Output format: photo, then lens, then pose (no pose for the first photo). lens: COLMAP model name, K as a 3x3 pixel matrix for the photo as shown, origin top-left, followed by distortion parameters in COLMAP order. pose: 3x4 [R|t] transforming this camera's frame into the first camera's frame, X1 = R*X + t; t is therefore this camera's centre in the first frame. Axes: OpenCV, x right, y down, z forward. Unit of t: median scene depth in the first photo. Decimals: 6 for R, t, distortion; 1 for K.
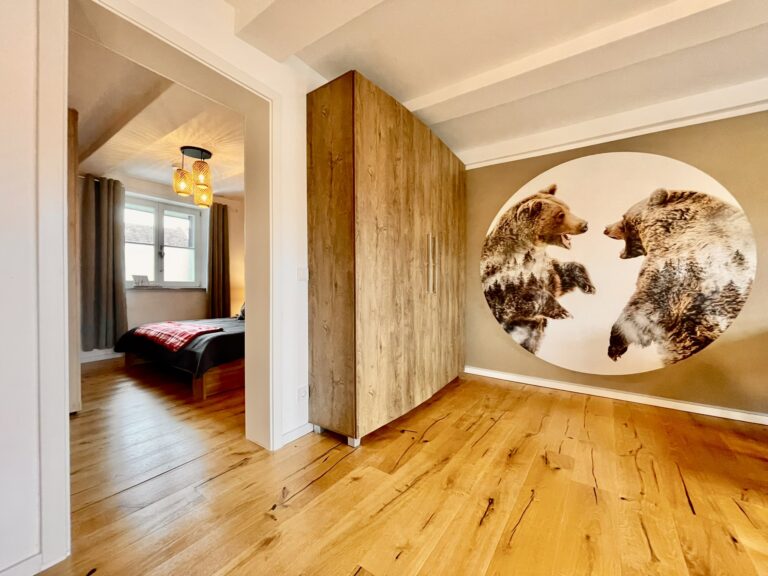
lens RADIAL K [[310.9, 0, 380.1], [0, 310.9, 288.0], [0, 0, 1]] dist [-0.000855, 0.000270]
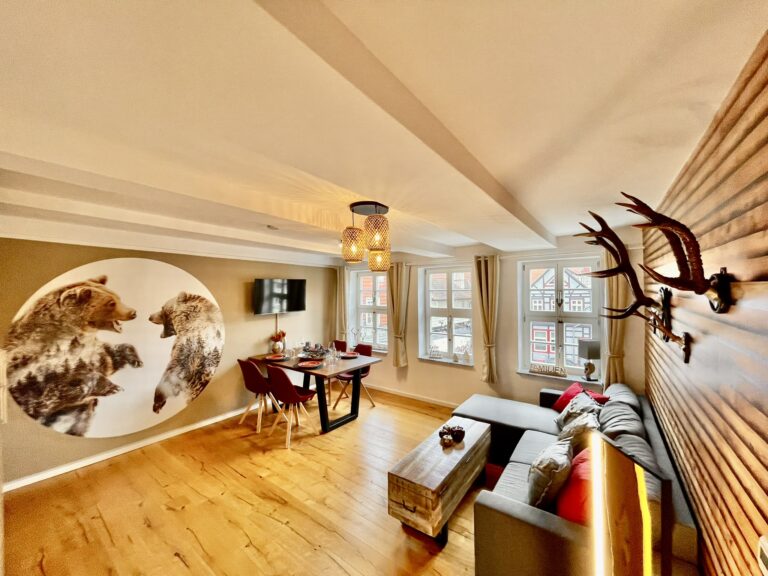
lens RADIAL K [[310.9, 0, 378.7], [0, 310.9, 289.3], [0, 0, 1]] dist [-0.000855, 0.000270]
pose [[0.026451, -0.003152, 0.999645, -0.602650], [0.014018, 0.999898, 0.002782, -0.313790], [-0.999552, 0.013939, 0.026493, -0.011659]]
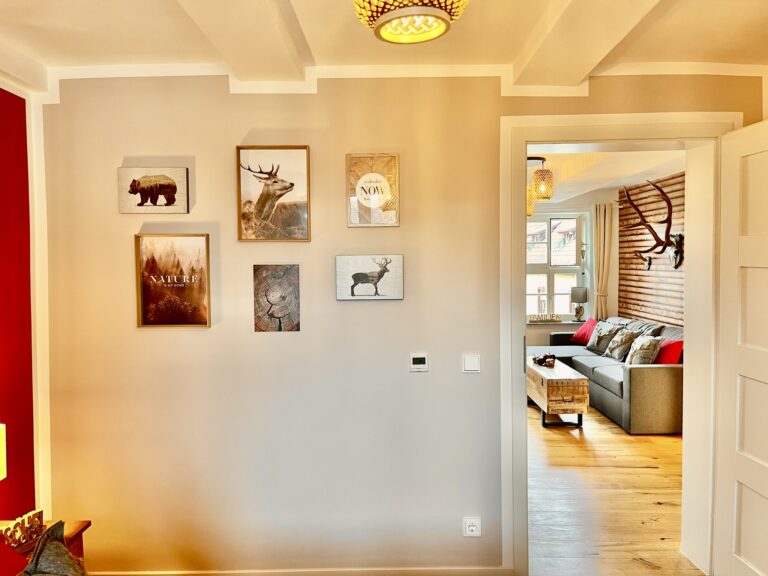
lens RADIAL K [[582.2, 0, 382.5], [0, 582.2, 288.6], [0, 0, 1]] dist [0.033074, 0.003235]
pose [[-0.566486, -0.035162, 0.823321, -1.061966], [0.015655, 0.998450, 0.053413, -0.231541], [-0.823922, 0.043146, -0.565058, 1.583829]]
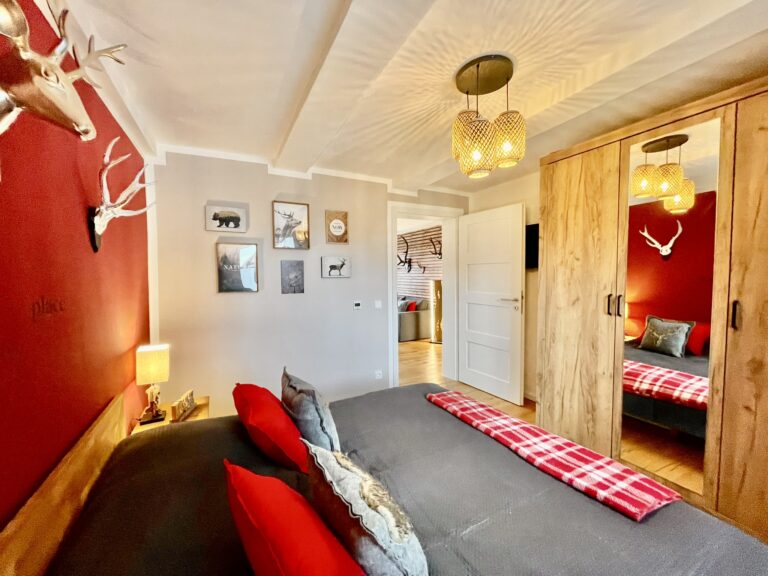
lens RADIAL K [[310.9, 0, 383.4], [0, 310.9, 287.5], [0, 0, 1]] dist [-0.000855, 0.000270]
pose [[-0.891566, -0.010848, 0.452761, -0.906941], [0.013635, 0.998617, 0.050777, -0.177218], [-0.452686, 0.051444, -0.890185, 2.004497]]
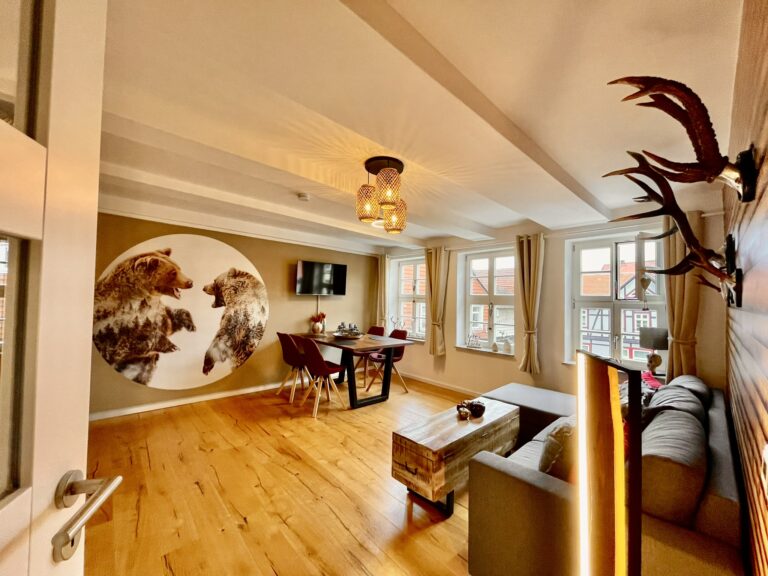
lens RADIAL K [[310.9, 0, 377.5], [0, 310.9, 288.3], [0, 0, 1]] dist [-0.000855, 0.000270]
pose [[0.218570, 0.031500, 0.975313, -0.578814], [-0.016427, 0.999456, -0.028598, -0.166051], [-0.975683, -0.009771, 0.218969, -0.147154]]
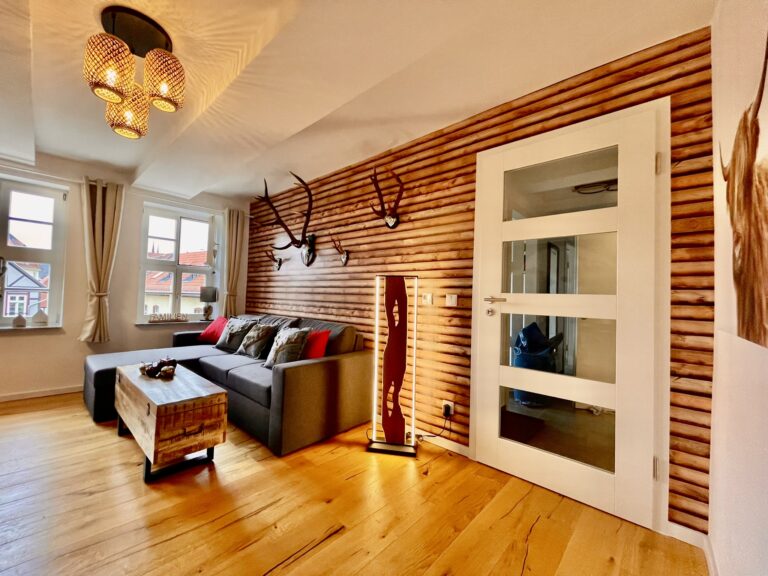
lens RADIAL K [[310.9, 0, 378.8], [0, 310.9, 288.9], [0, 0, 1]] dist [-0.000855, 0.000270]
pose [[-0.991622, -0.030149, 0.125609, -0.262771], [-0.033740, 0.999078, -0.026562, -0.041615], [-0.124692, -0.030578, -0.991724, 0.576390]]
